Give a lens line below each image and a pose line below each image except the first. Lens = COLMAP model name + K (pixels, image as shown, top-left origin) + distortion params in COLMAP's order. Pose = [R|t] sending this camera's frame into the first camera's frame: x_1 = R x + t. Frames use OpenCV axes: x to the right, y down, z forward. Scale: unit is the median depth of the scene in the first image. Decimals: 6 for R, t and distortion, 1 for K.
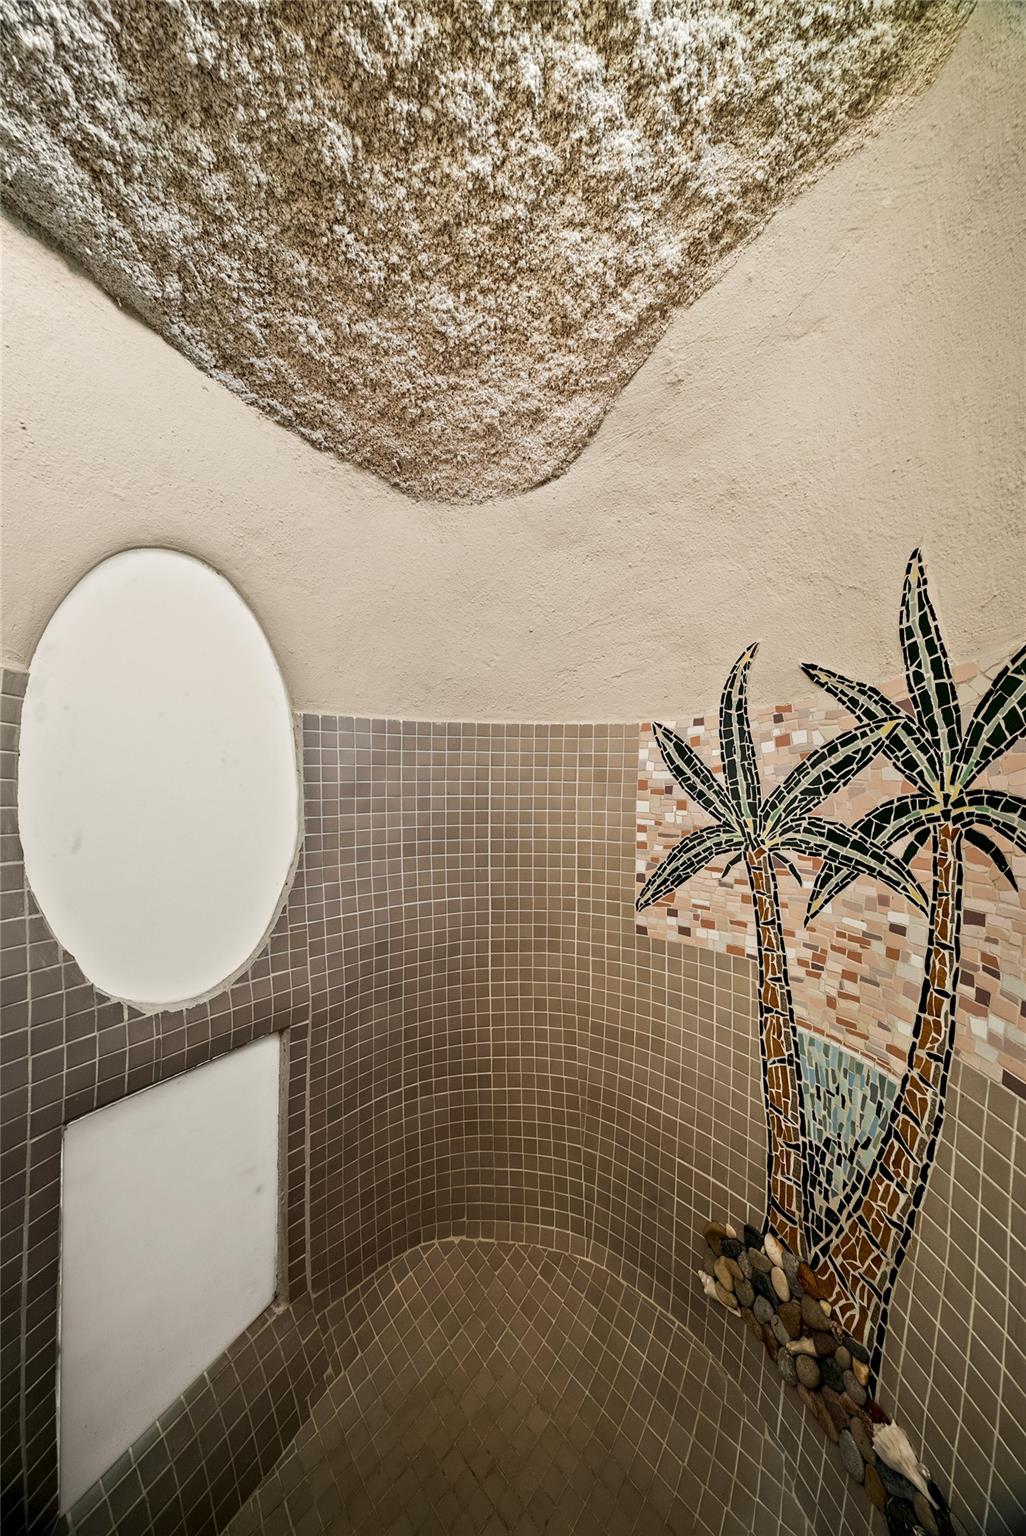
lens RADIAL K [[438.1, 0, 512.7], [0, 438.1, 762.1], [0, 0, 1]] dist [-0.020221, -0.000239]
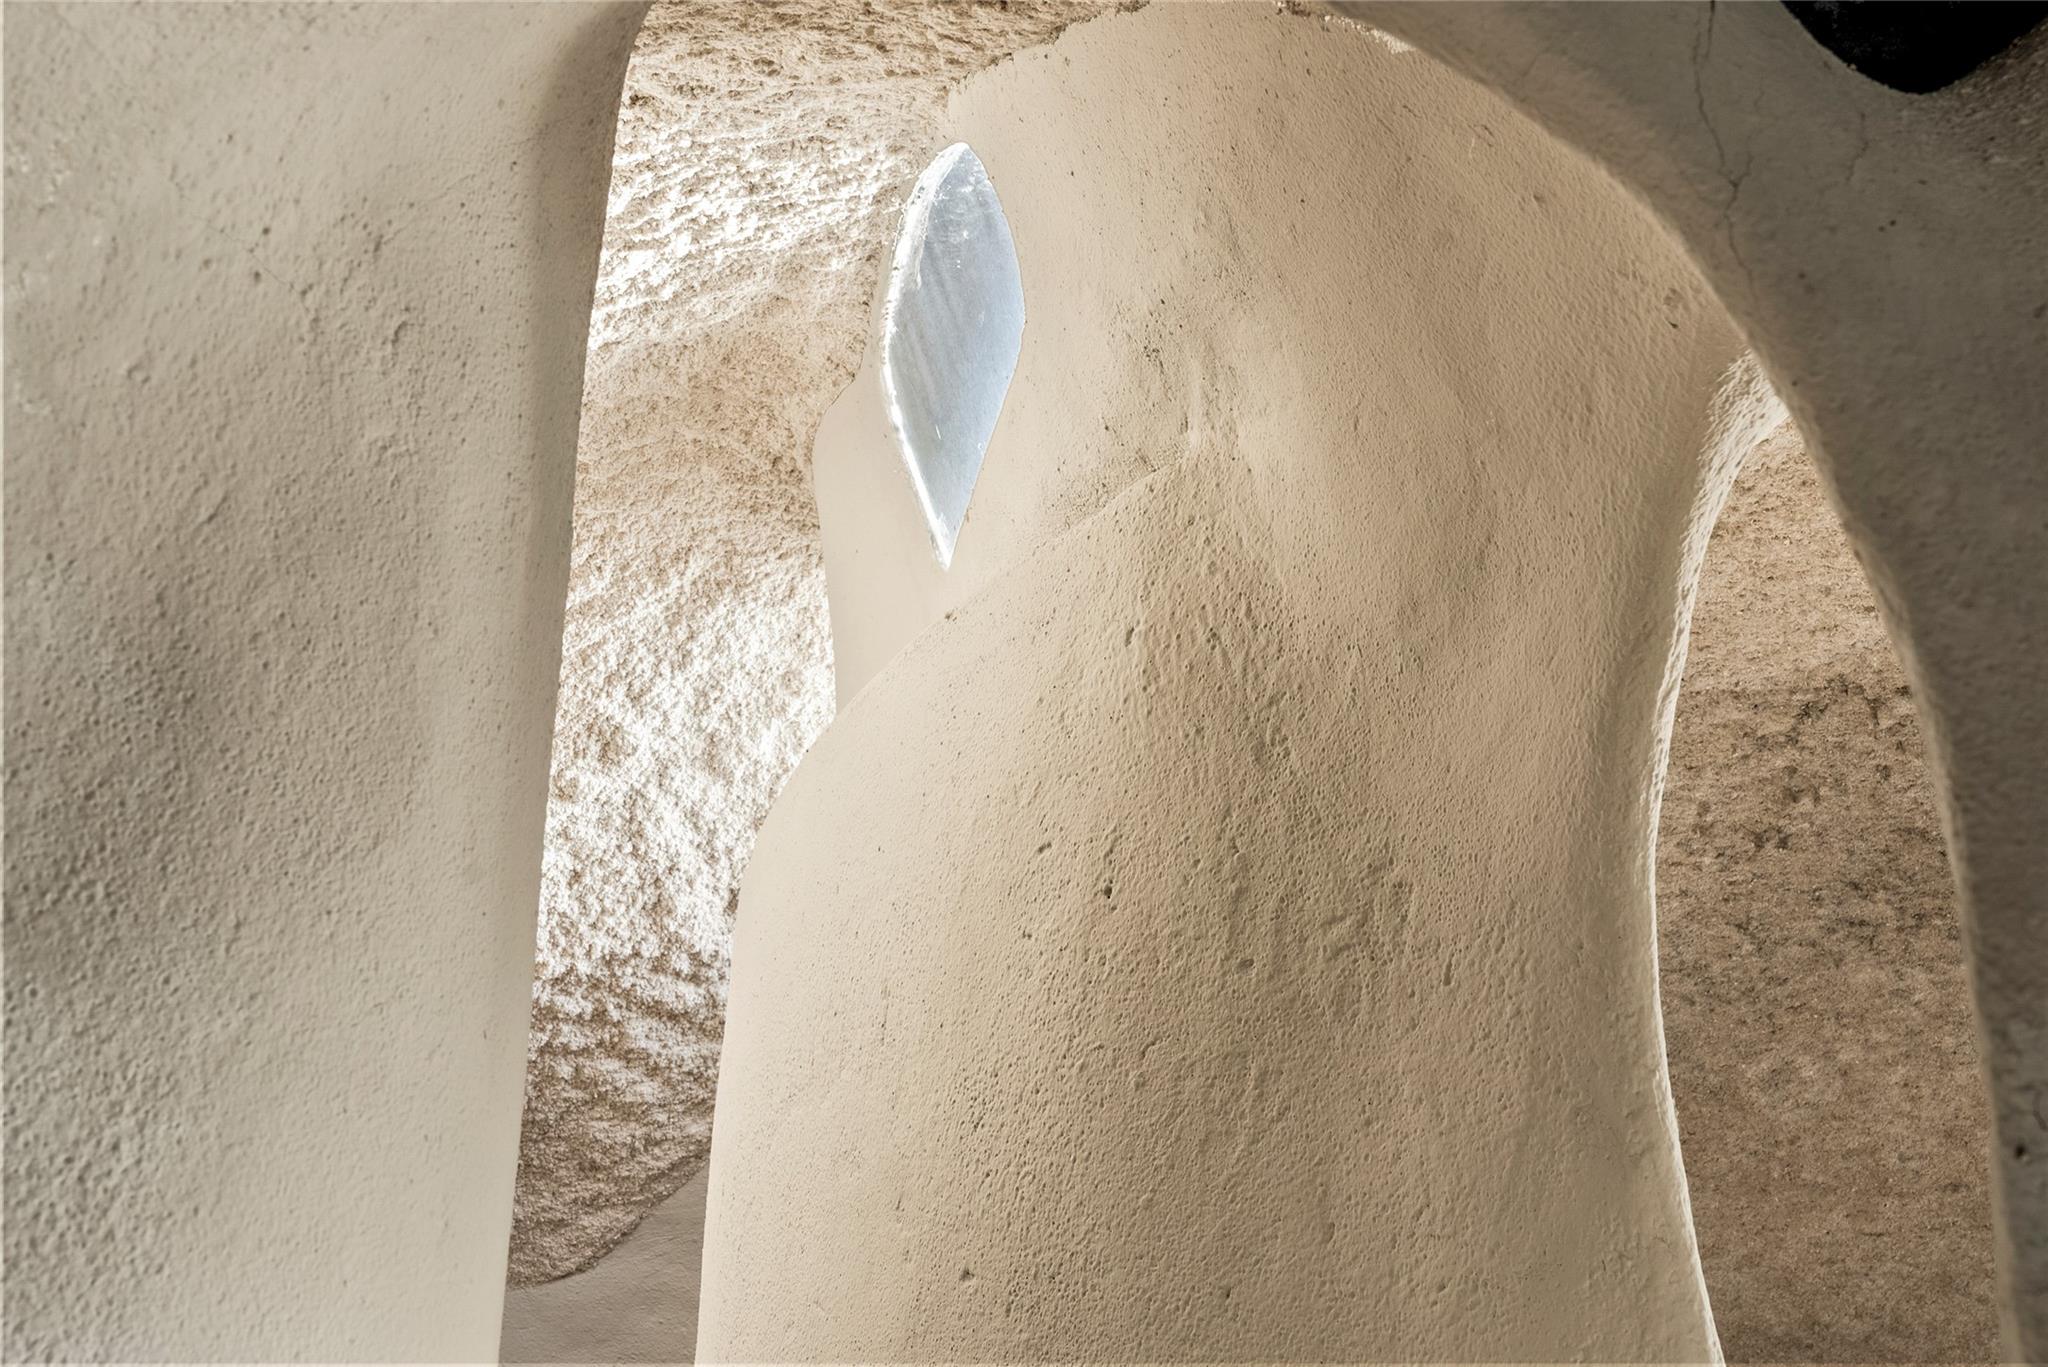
lens RADIAL K [[2502.2, 0, 1025.3], [0, 2502.2, 682.1], [0, 0, 1]] dist [0.002151, 0.000000]
pose [[0.974600, 0.090144, 0.205010, -0.154348], [-0.018424, 0.944584, -0.327752, -0.201913], [-0.223194, 0.315650, 0.922252, -4.021937]]
